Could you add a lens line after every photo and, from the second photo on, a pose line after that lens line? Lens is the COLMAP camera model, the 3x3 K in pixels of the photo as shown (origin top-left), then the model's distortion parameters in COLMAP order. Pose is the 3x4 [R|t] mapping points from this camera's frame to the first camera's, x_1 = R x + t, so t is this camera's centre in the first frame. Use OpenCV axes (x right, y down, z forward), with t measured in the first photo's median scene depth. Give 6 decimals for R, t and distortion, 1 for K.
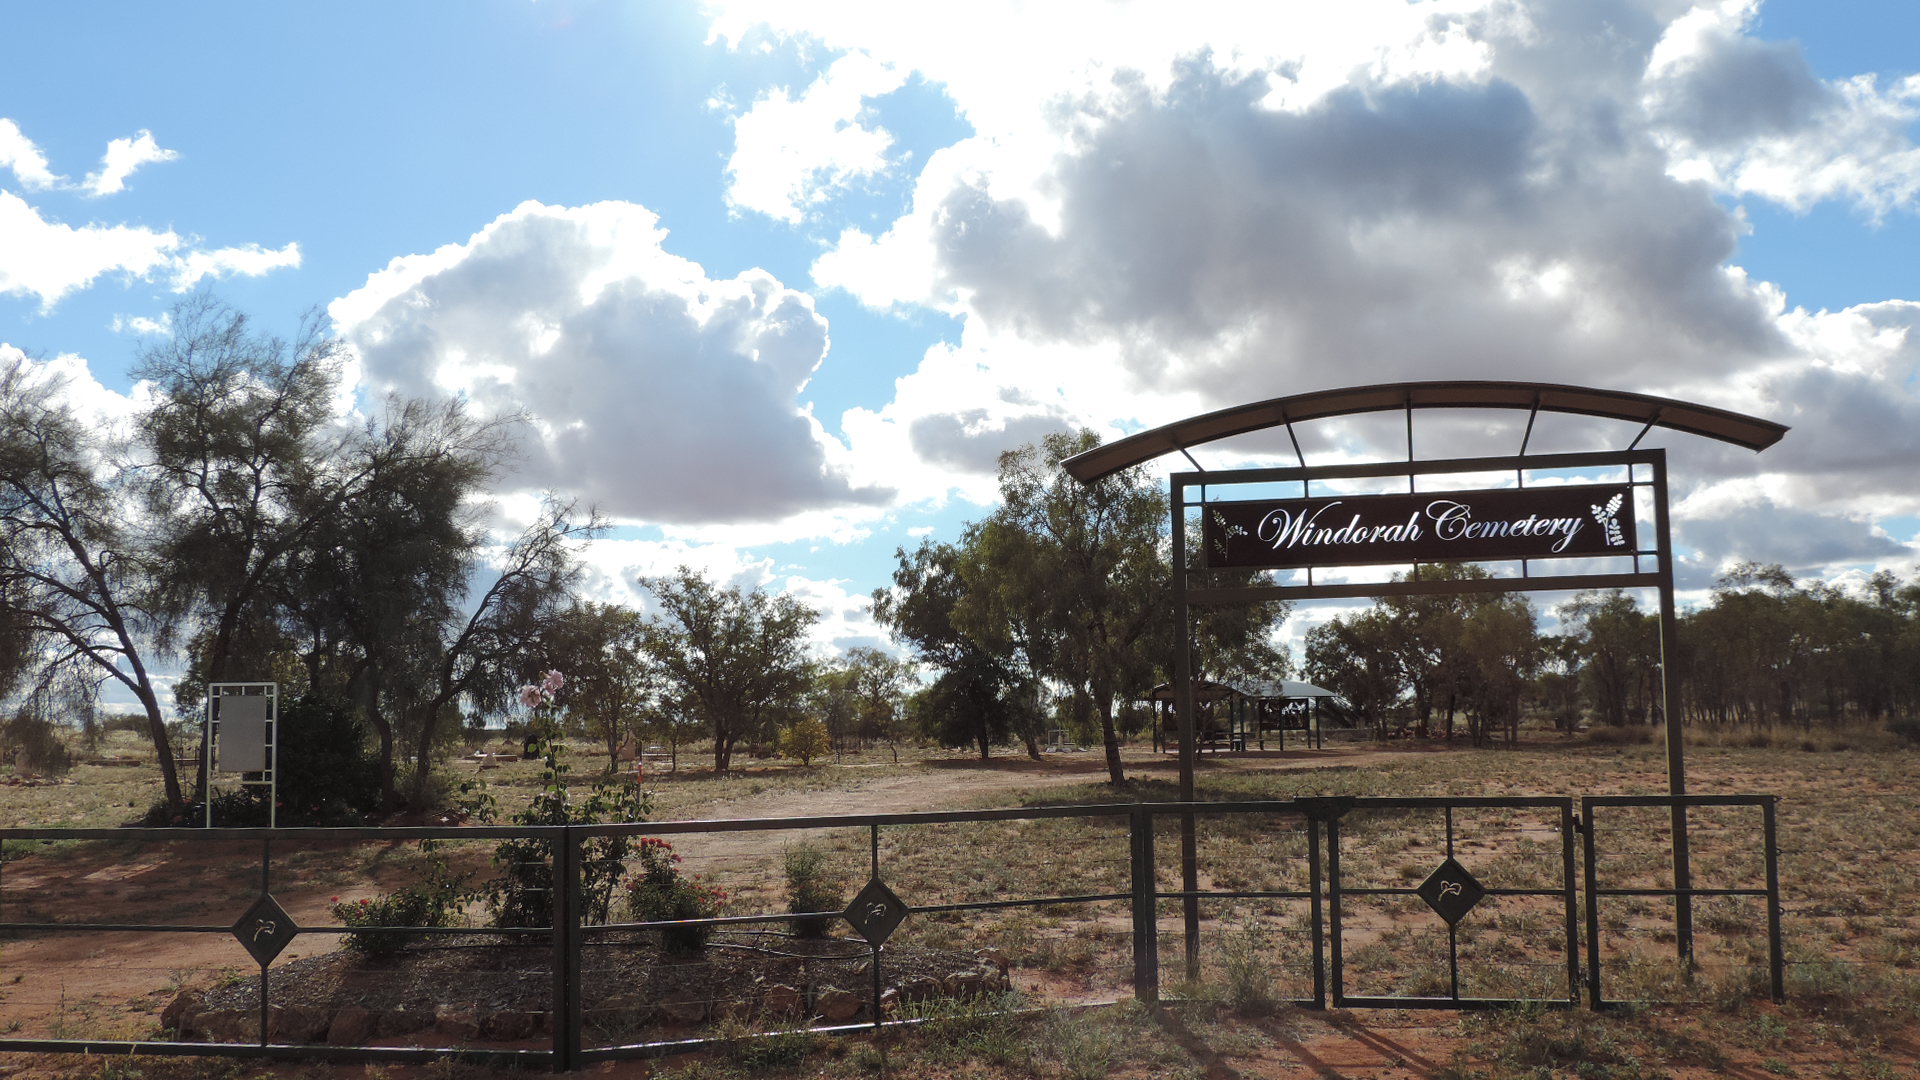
lens RADIAL K [[1919.7, 0, 958.2], [0, 1919.7, 550.2], [0, 0, 1]] dist [-0.006991, 0.015457]
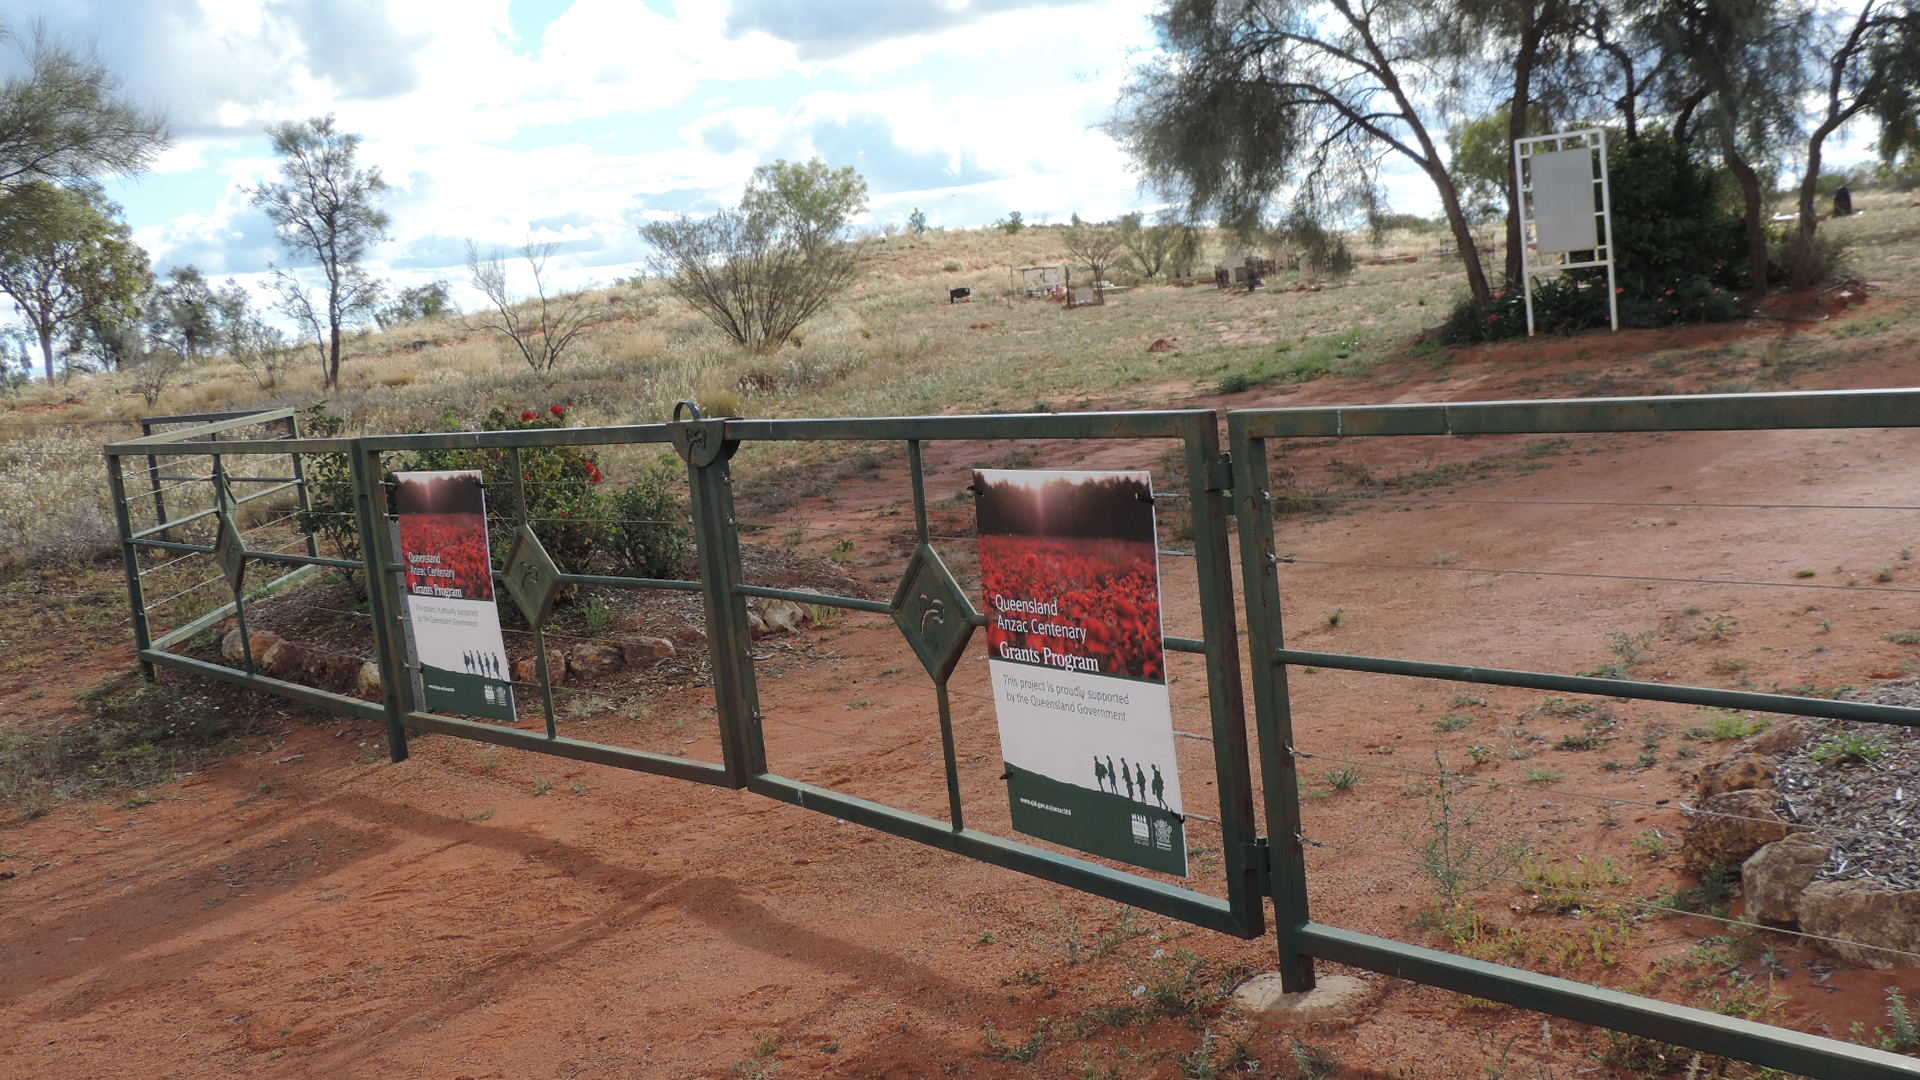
lens RADIAL K [[1919.7, 0, 958.2], [0, 1919.7, 550.2], [0, 0, 1]] dist [-0.006991, 0.015457]
pose [[0.804574, 0.003842, -0.593840, -0.105398], [0.153766, 0.964528, 0.214573, 0.026593], [0.573600, -0.263953, 0.775443, 0.218381]]
